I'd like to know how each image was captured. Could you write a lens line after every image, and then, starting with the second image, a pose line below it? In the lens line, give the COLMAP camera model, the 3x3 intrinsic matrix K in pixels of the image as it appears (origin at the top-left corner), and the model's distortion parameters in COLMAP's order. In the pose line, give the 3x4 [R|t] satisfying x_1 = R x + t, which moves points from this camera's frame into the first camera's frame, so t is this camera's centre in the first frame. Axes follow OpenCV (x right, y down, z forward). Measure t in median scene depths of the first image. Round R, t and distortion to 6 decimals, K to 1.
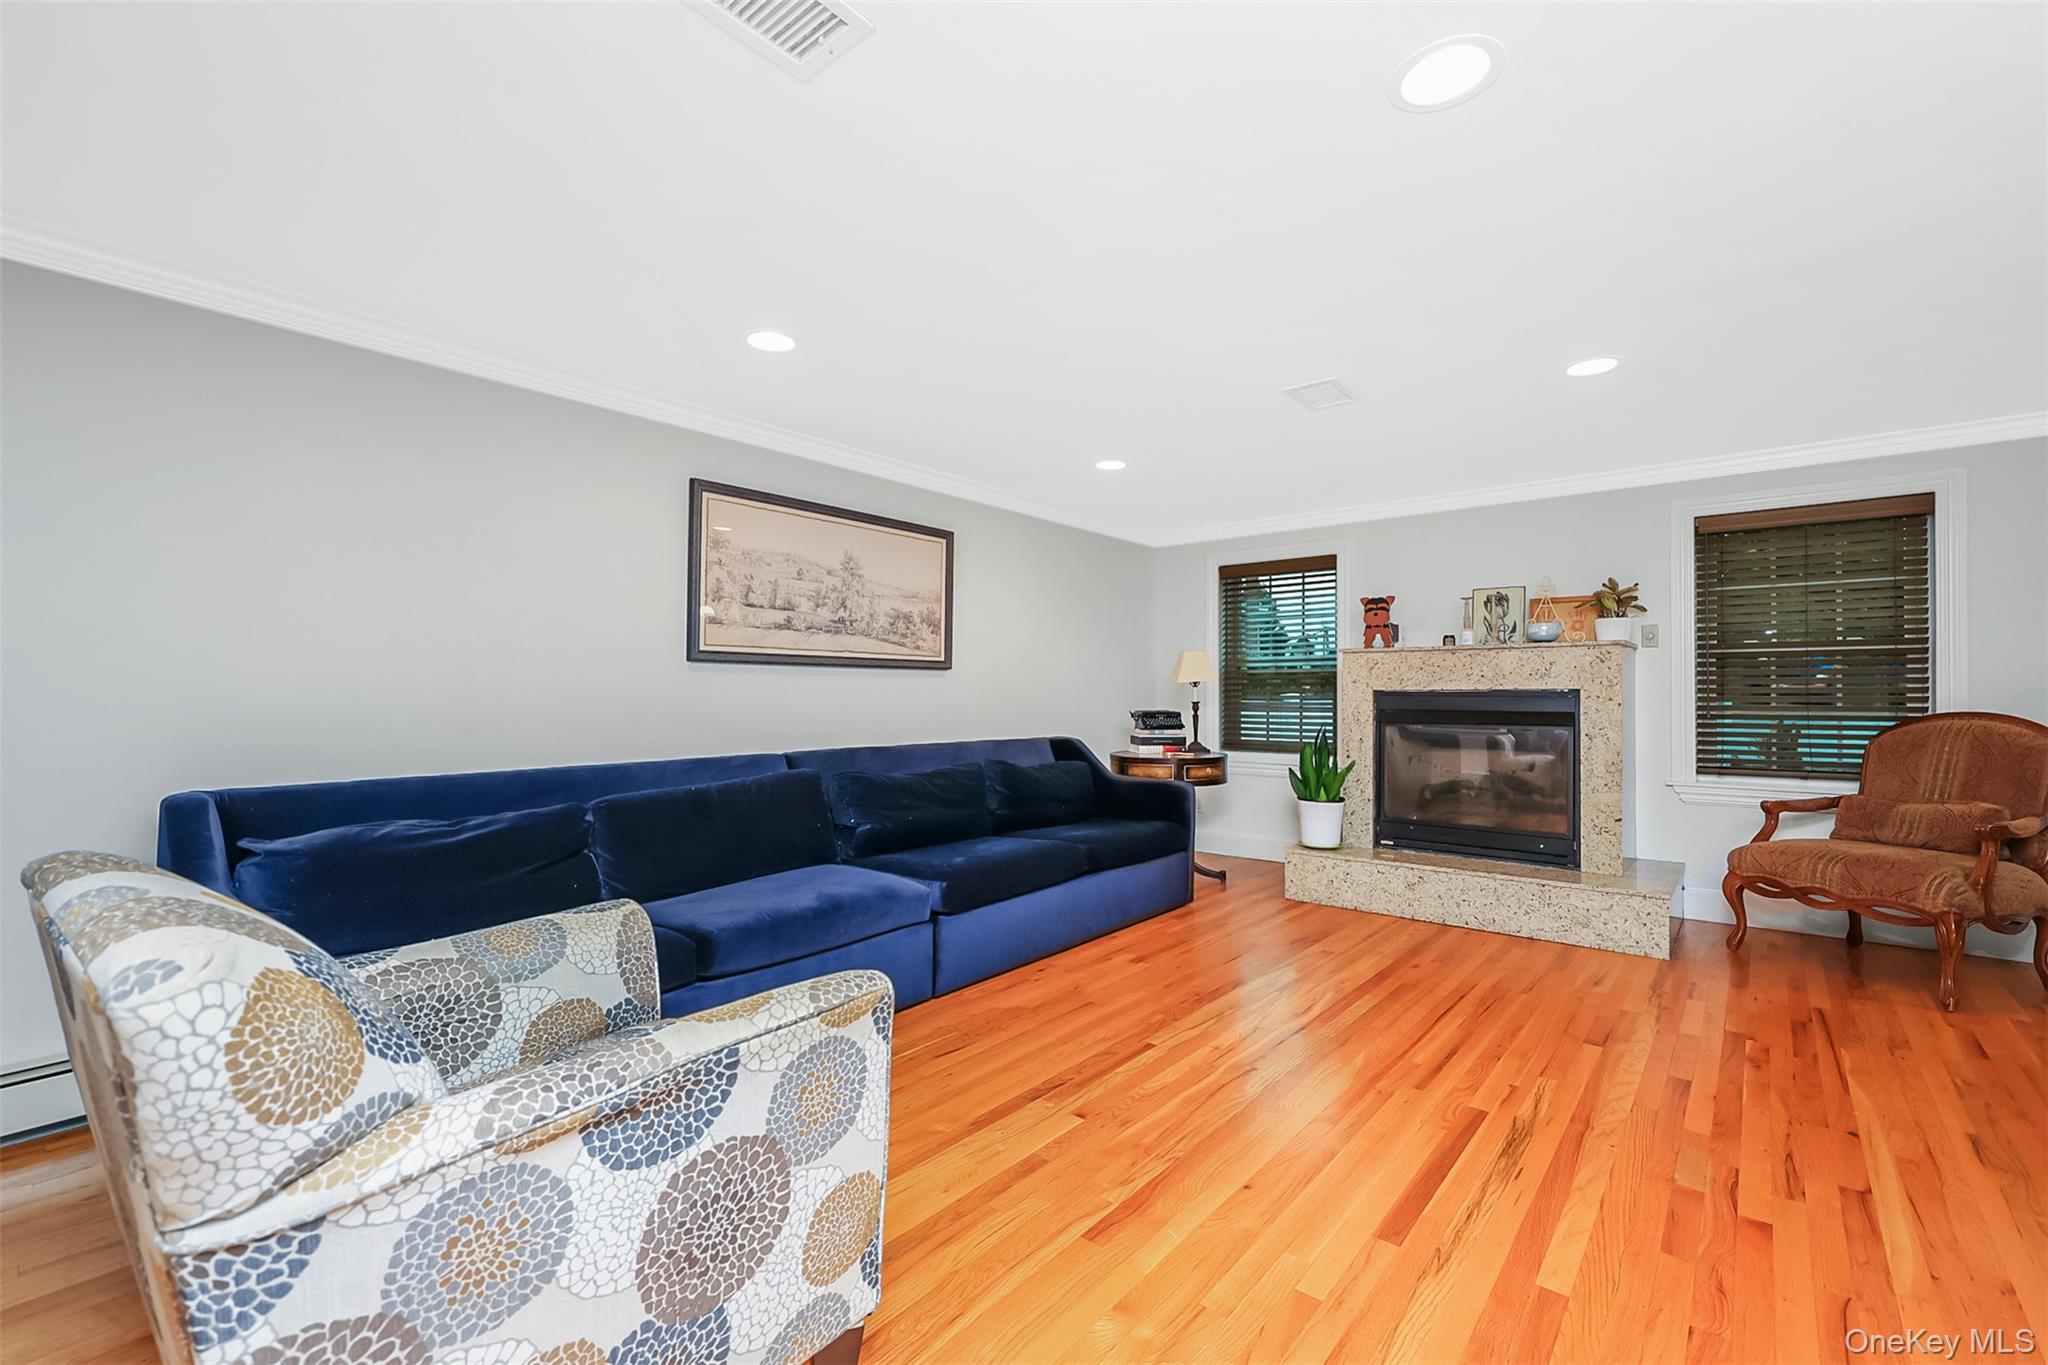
lens RADIAL K [[864.7, 0, 1025.7], [0, 864.7, 680.7], [0, 0, 1]] dist [0.007985, 0.000085]
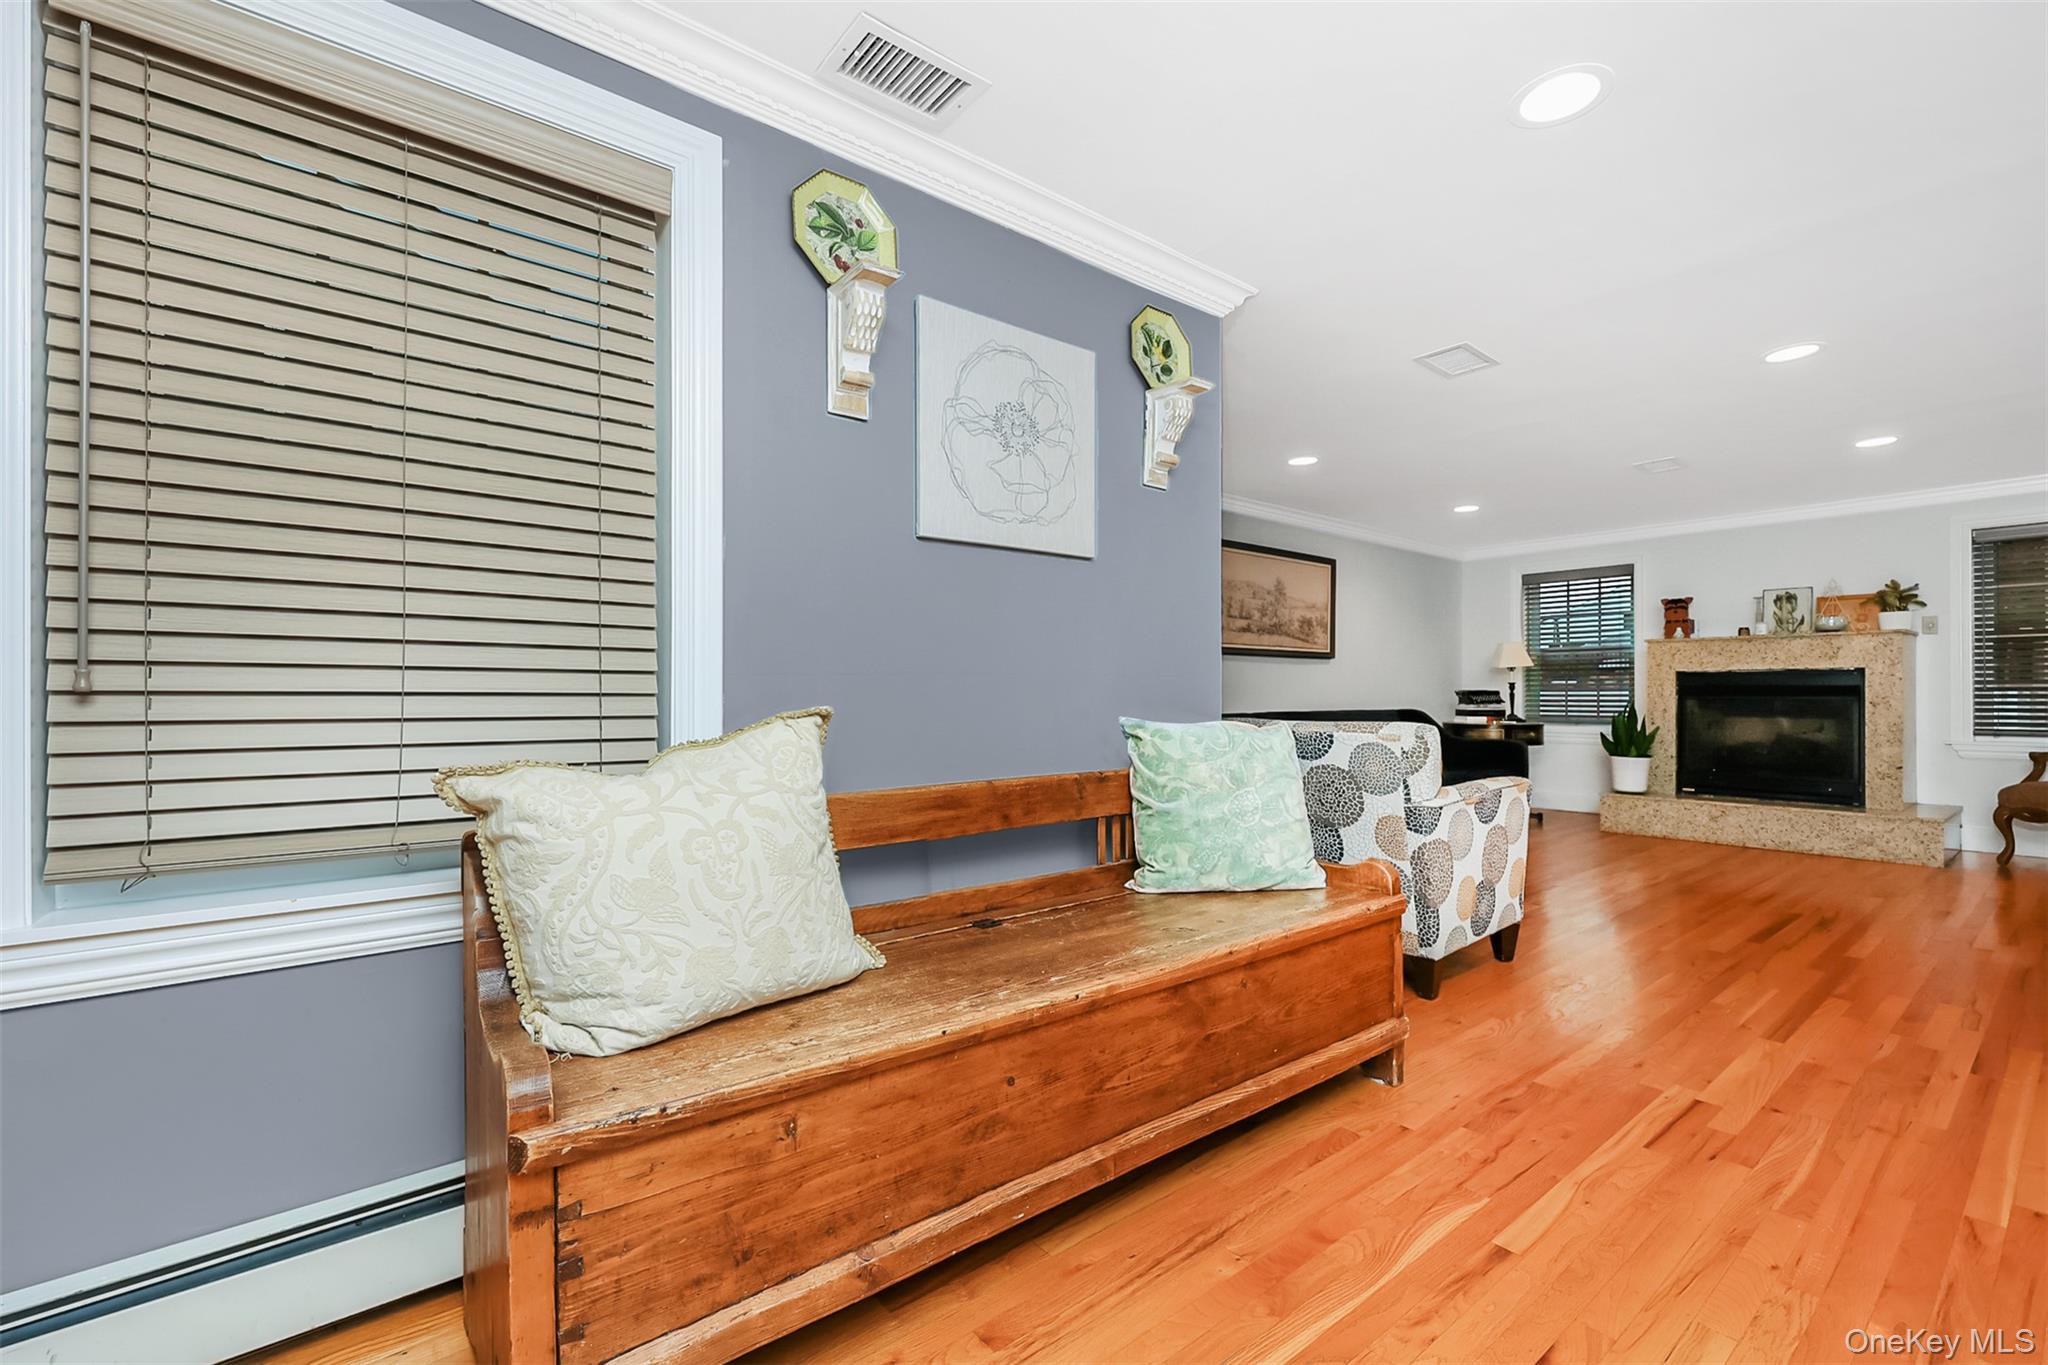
lens RADIAL K [[847.6, 0, 1029.9], [0, 847.6, 684.7], [0, 0, 1]] dist [-0.001303, 0.000198]
pose [[0.979456, -0.004380, -0.201612, -0.292762], [0.005689, 0.999966, 0.005916, 0.018474], [0.201579, -0.006941, 0.979448, -0.437553]]
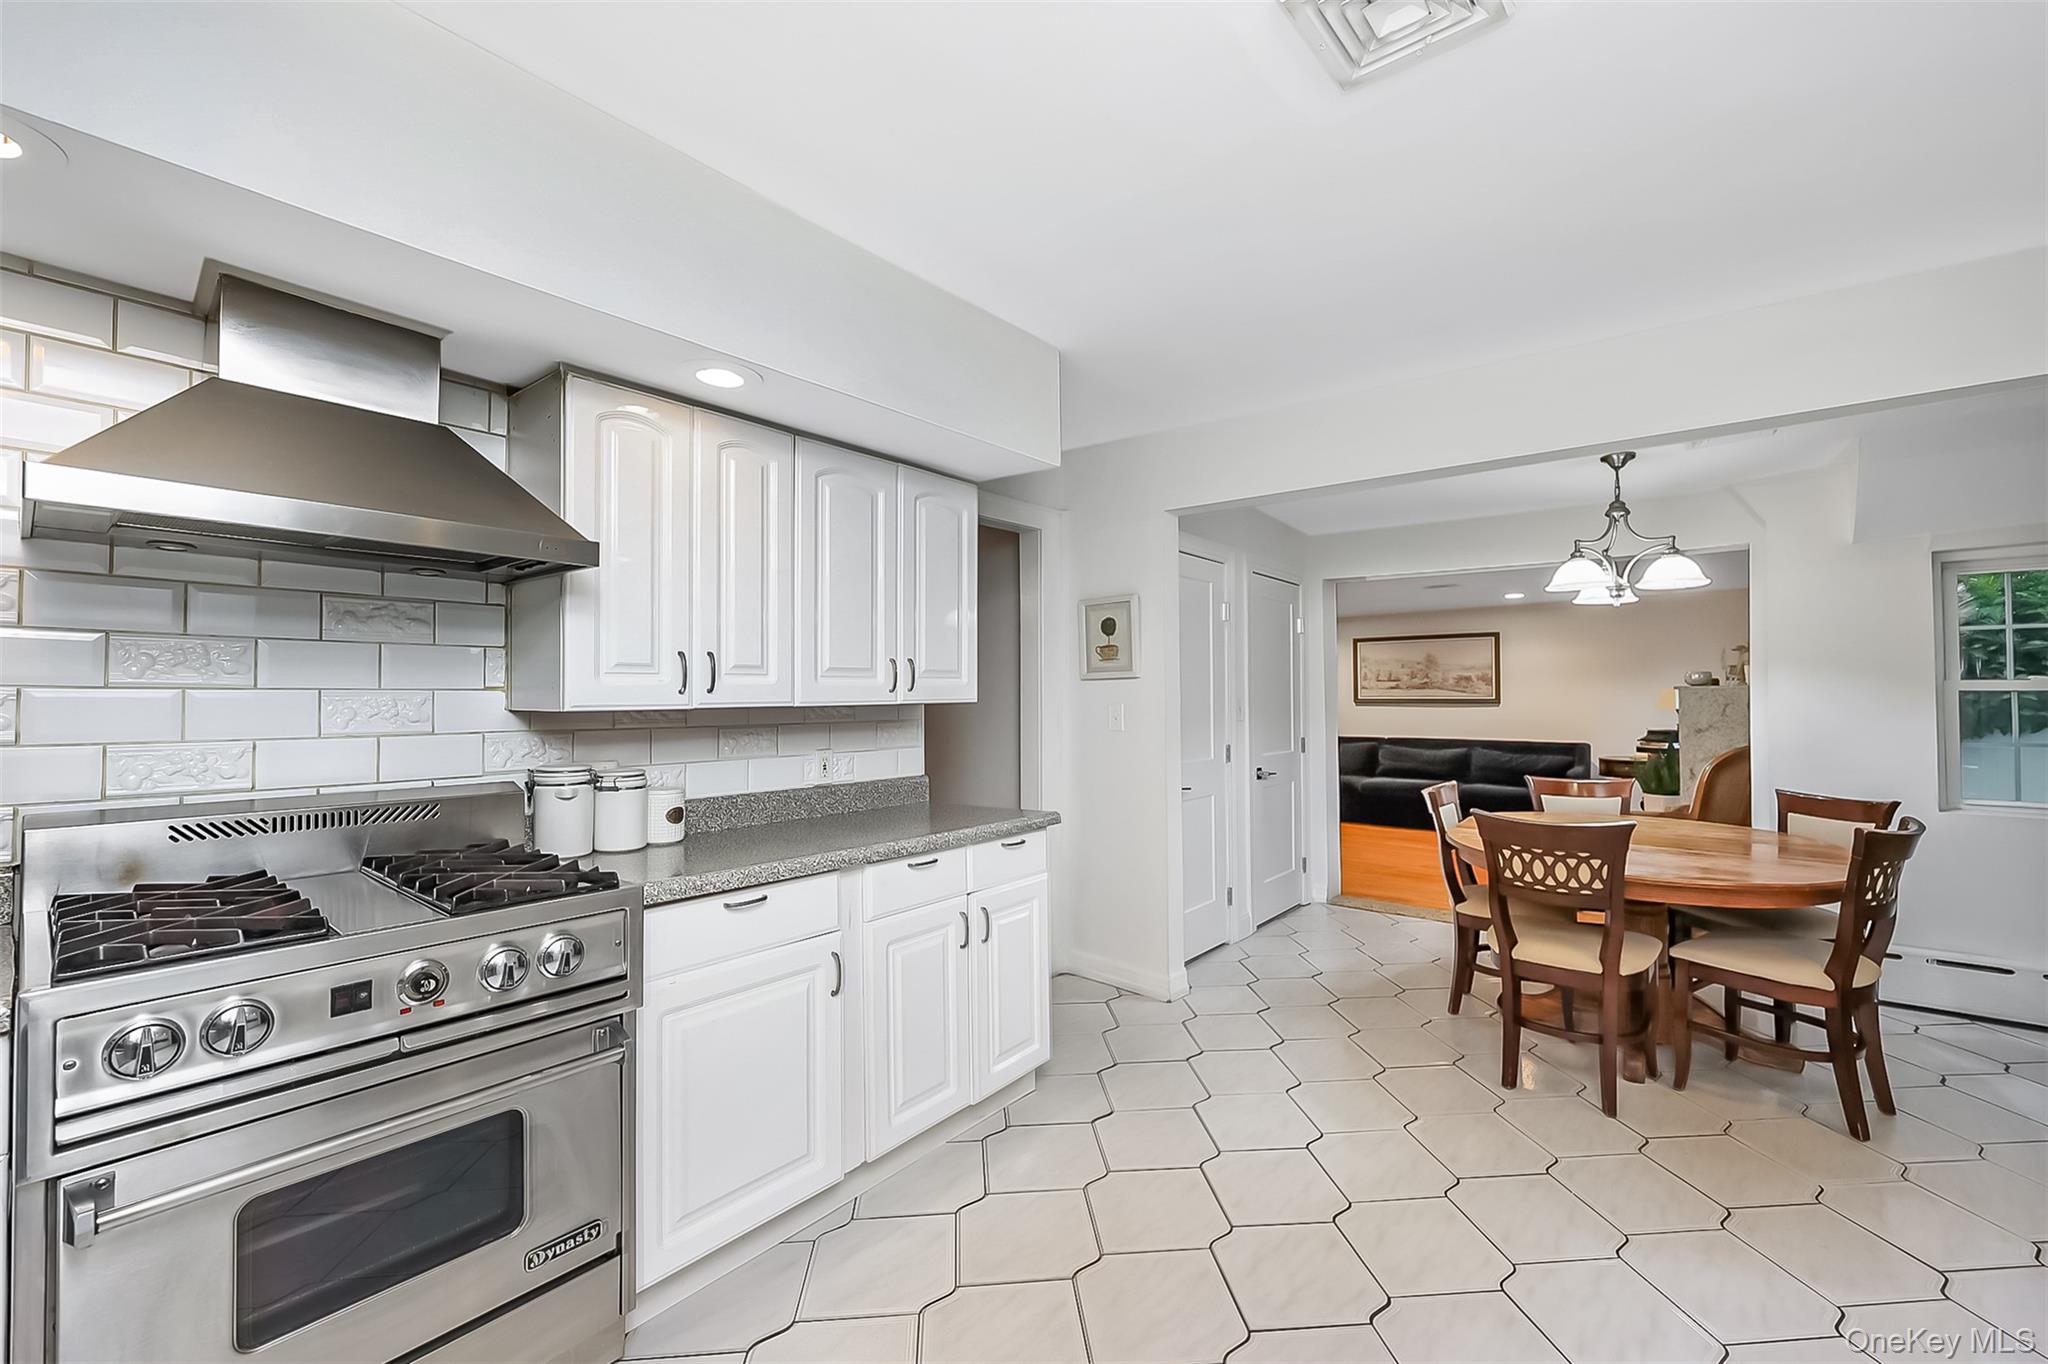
lens RADIAL K [[847.6, 0, 1029.9], [0, 847.6, 684.2], [0, 0, 1]] dist [-0.001303, 0.000198]
pose [[0.010677, -0.021644, -0.999709, 1.806403], [0.011609, 0.999701, -0.021520, -0.026562], [0.999876, -0.011375, 0.010925, -0.072557]]
